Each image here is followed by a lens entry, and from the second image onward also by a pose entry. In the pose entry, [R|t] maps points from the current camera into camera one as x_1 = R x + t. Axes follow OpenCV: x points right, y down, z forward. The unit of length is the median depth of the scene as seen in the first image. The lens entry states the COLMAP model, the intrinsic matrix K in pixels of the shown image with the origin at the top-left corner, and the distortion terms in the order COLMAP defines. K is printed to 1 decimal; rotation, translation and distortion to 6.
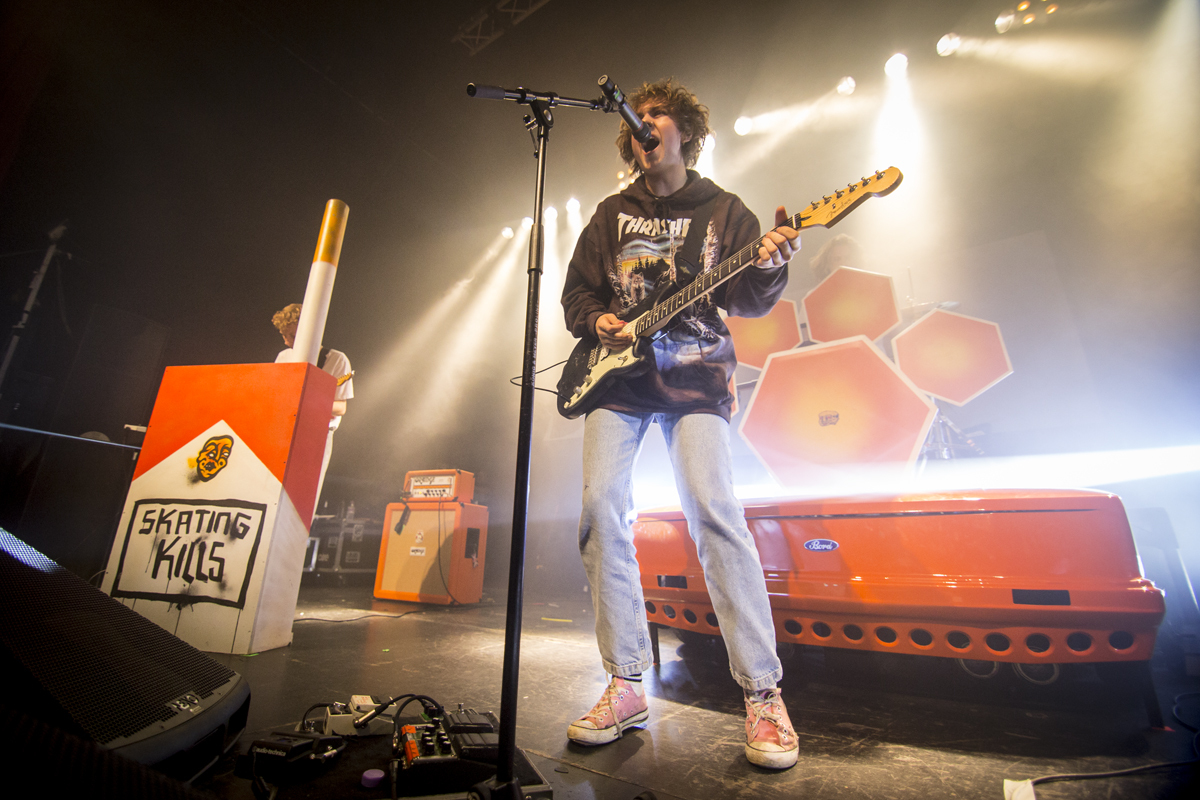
lens RADIAL K [[510.9, 0, 561.5], [0, 510.9, 370.9], [0, 0, 1]] dist [-0.000618, -0.009274]
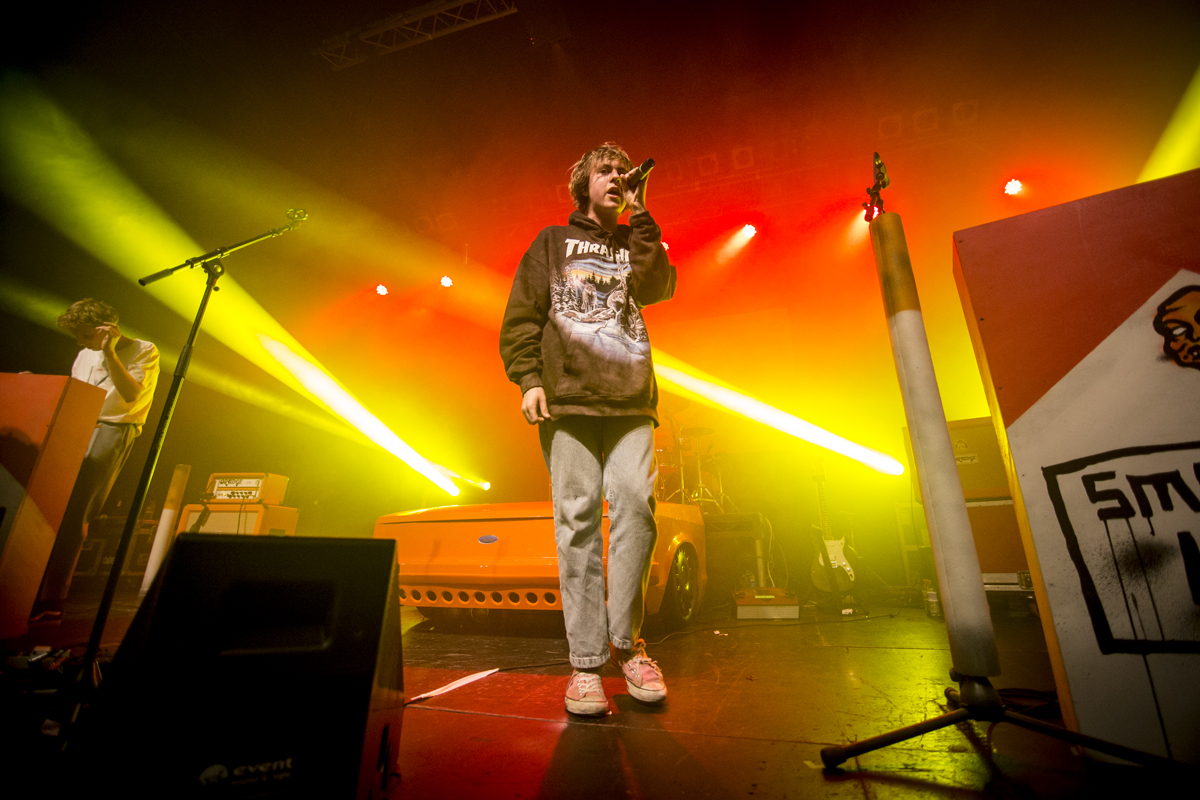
lens RADIAL K [[506.2, 0, 630.5], [0, 506.2, 368.4], [0, 0, 1]] dist [0.000241, -0.011219]
pose [[0.948558, 0.084111, 0.305225, 0.331685], [-0.081946, 0.996438, -0.019924, -0.113896], [-0.305813, -0.006113, 0.952072, -0.391574]]
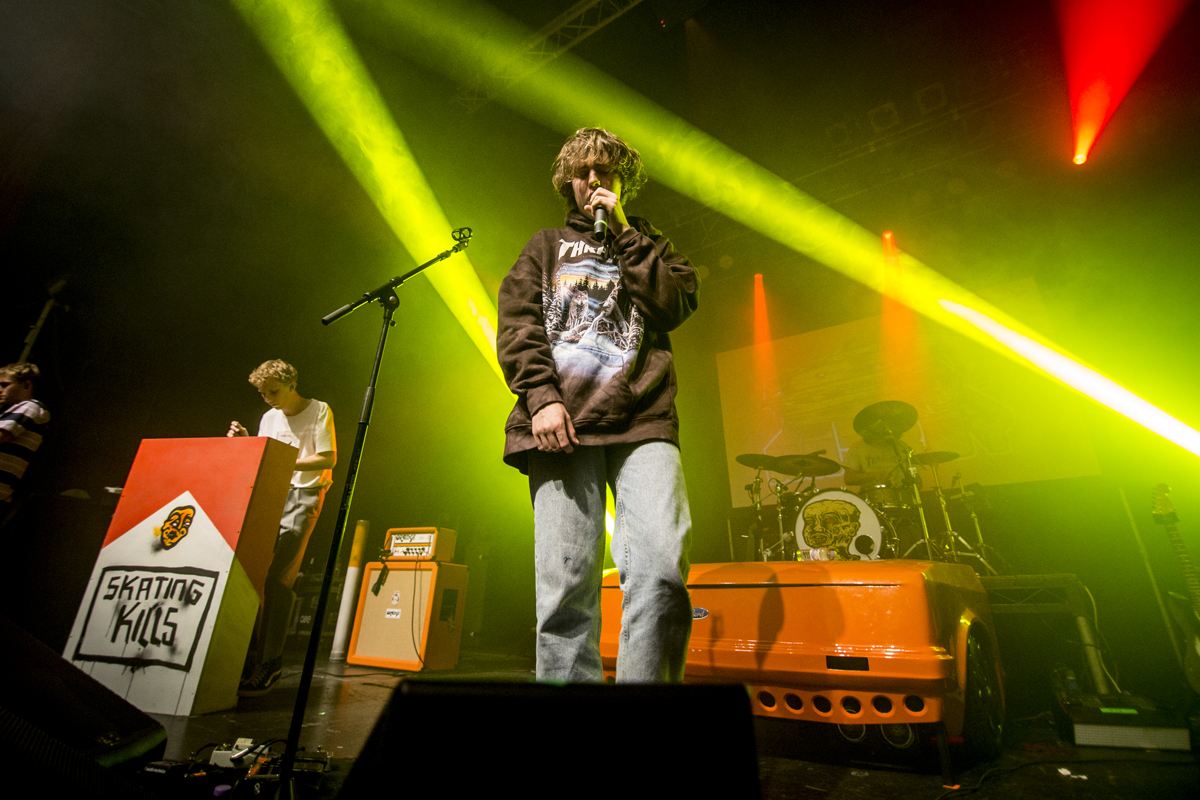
lens RADIAL K [[568.9, 0, 598.4], [0, 568.9, 337.7], [0, 0, 1]] dist [-0.003513, -0.006716]
pose [[0.999851, -0.008200, -0.015198, 0.254558], [0.006541, 0.994324, -0.106197, -0.102675], [0.015983, 0.106081, 0.994229, -0.245089]]
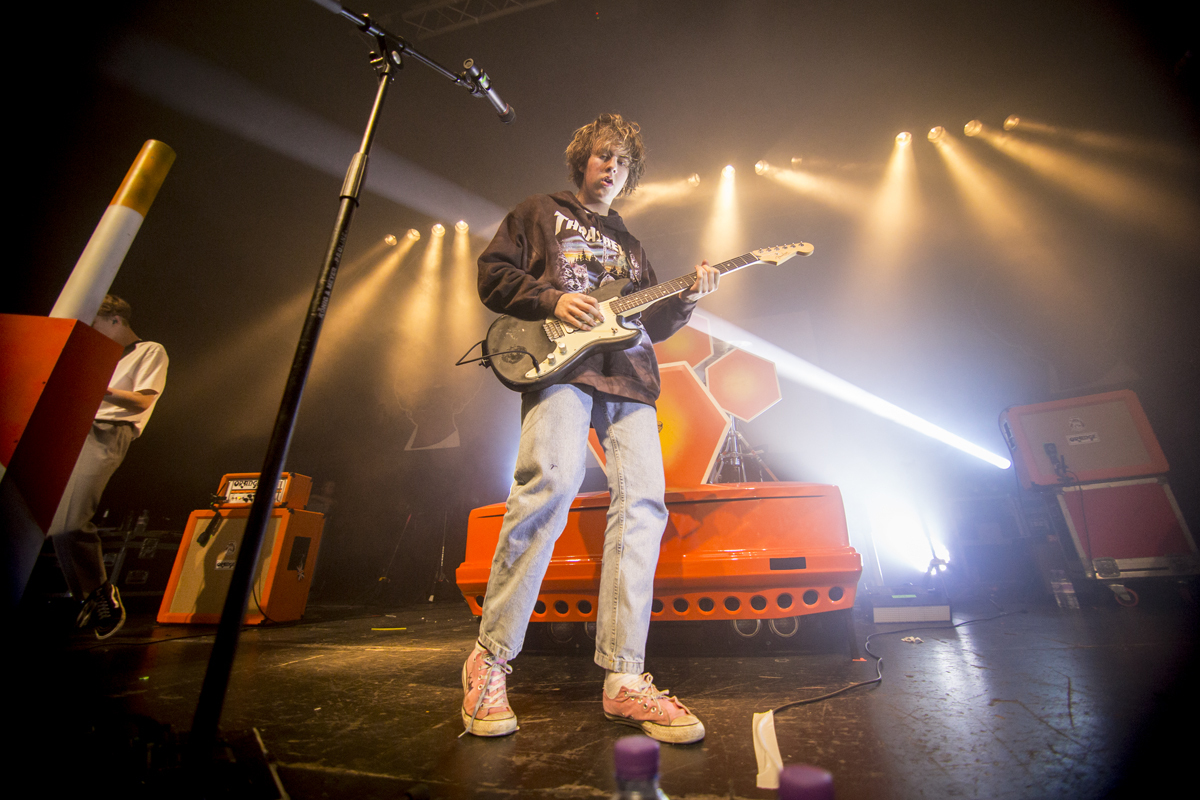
lens RADIAL K [[460.4, 0, 621.1], [0, 460.4, 365.7], [0, 0, 1]] dist [-0.001837, -0.009294]
pose [[0.925859, 0.101497, 0.363982, 0.049019], [-0.078227, 0.993867, -0.078155, 0.045630], [-0.369682, 0.043887, 0.928121, 0.029665]]
